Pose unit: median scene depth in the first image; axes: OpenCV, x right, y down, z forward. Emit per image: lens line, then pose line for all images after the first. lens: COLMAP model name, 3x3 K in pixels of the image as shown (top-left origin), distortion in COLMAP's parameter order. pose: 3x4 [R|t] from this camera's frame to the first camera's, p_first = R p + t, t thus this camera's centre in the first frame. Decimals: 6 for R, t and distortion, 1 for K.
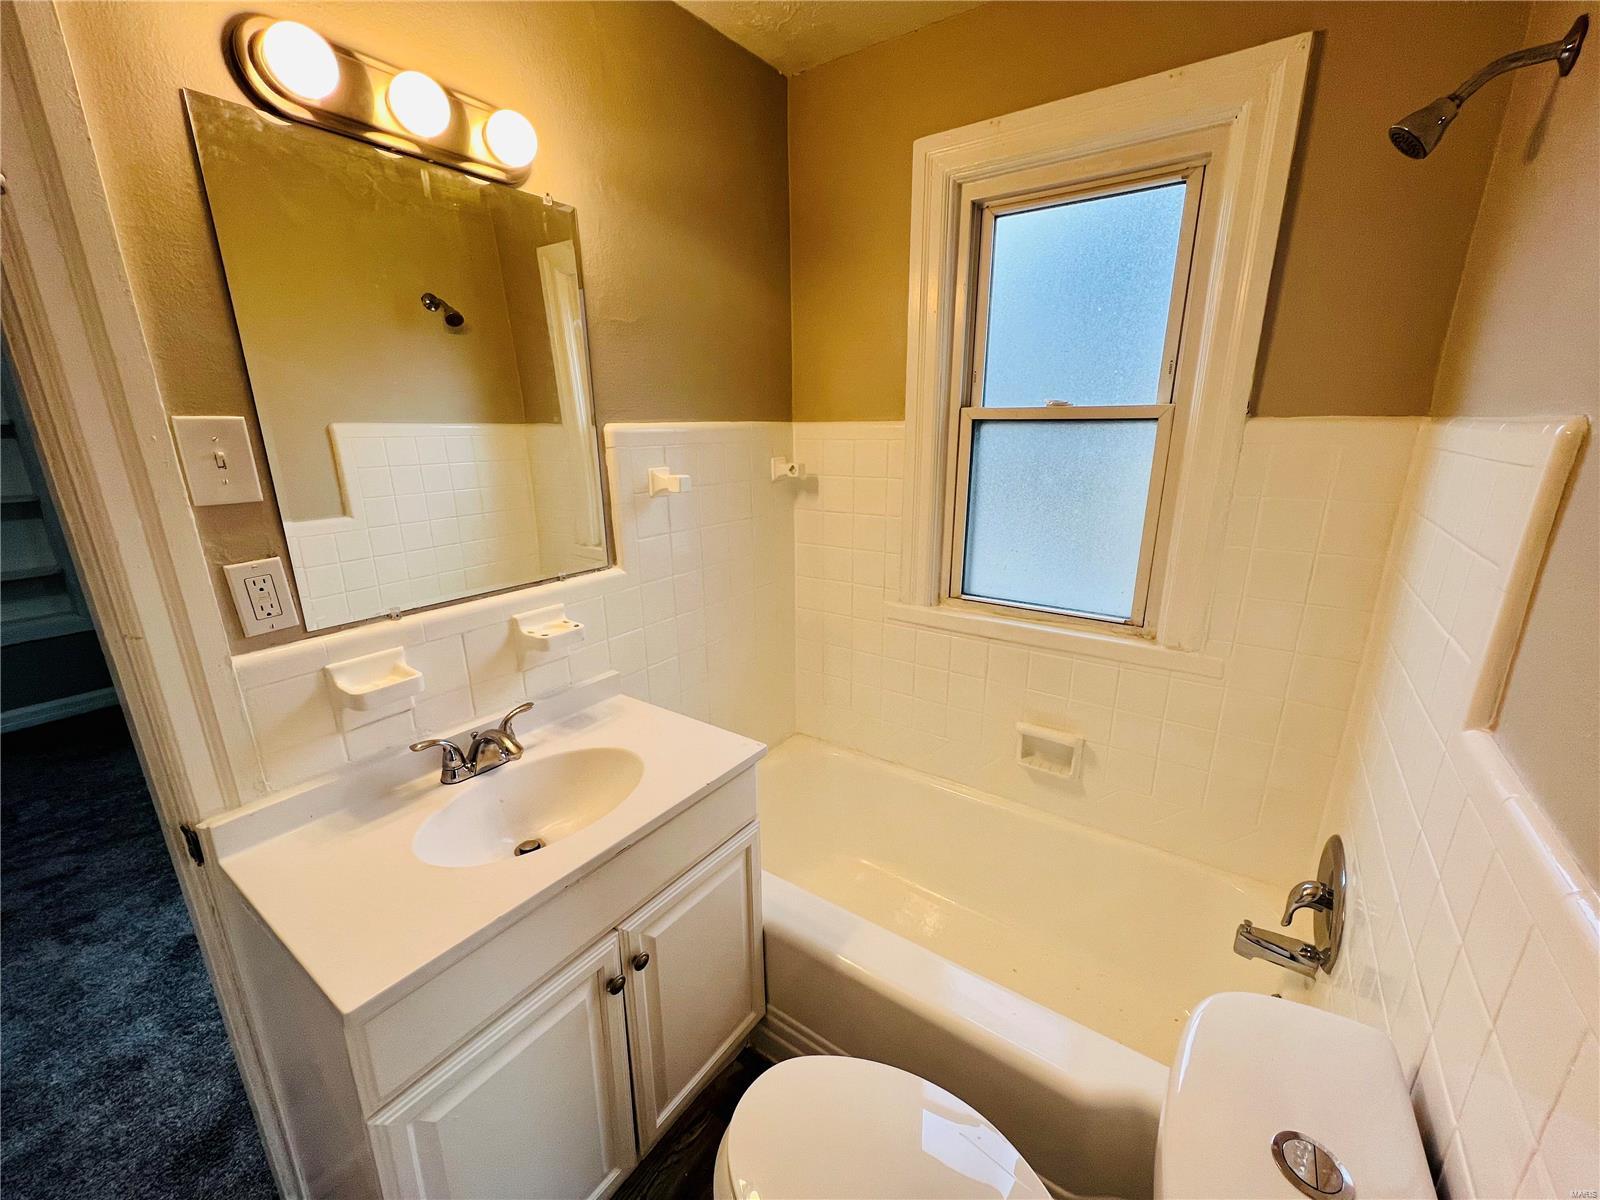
lens RADIAL K [[639.9, 0, 801.8], [0, 639.9, 602.9], [0, 0, 1]] dist [0.001648, 0.000121]
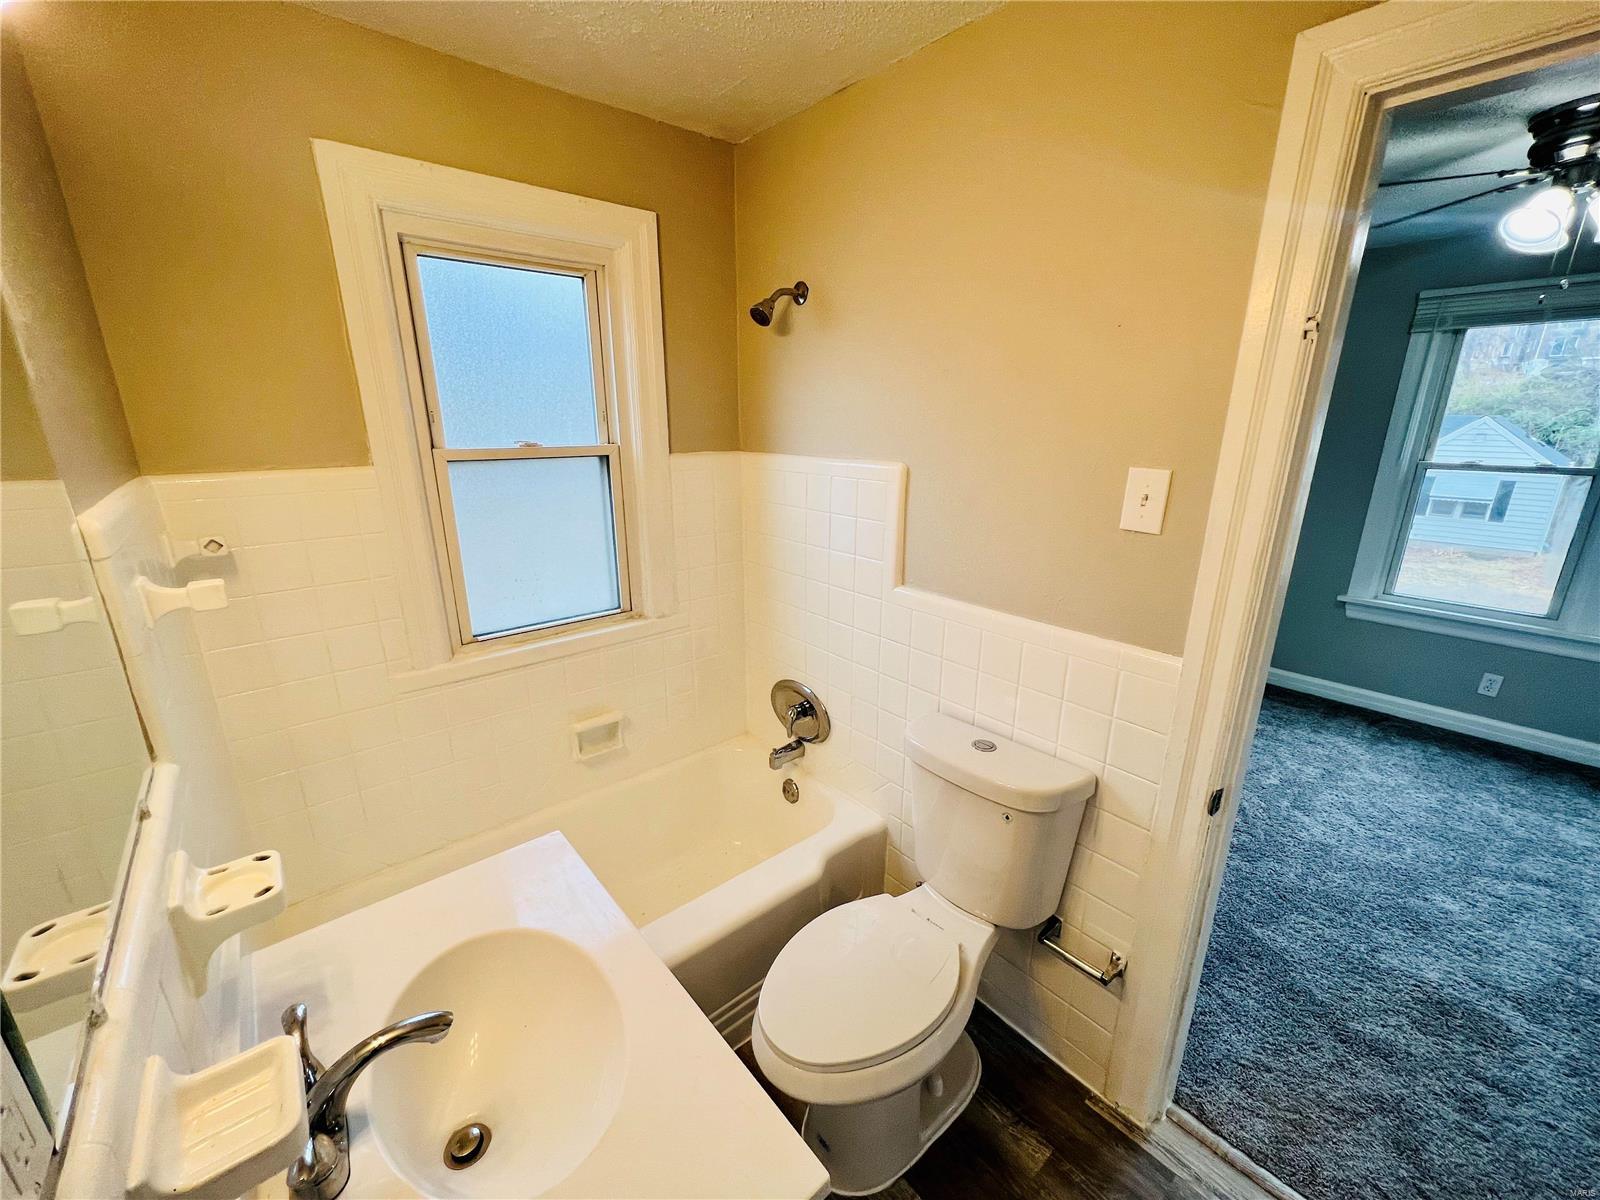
lens RADIAL K [[639.9, 0, 801.8], [0, 639.9, 602.9], [0, 0, 1]] dist [0.001648, 0.000121]
pose [[0.257691, -0.265344, 0.929079, -0.577106], [0.260451, 0.945037, 0.197663, -0.141883], [-0.930463, 0.191043, 0.312637, 0.249122]]
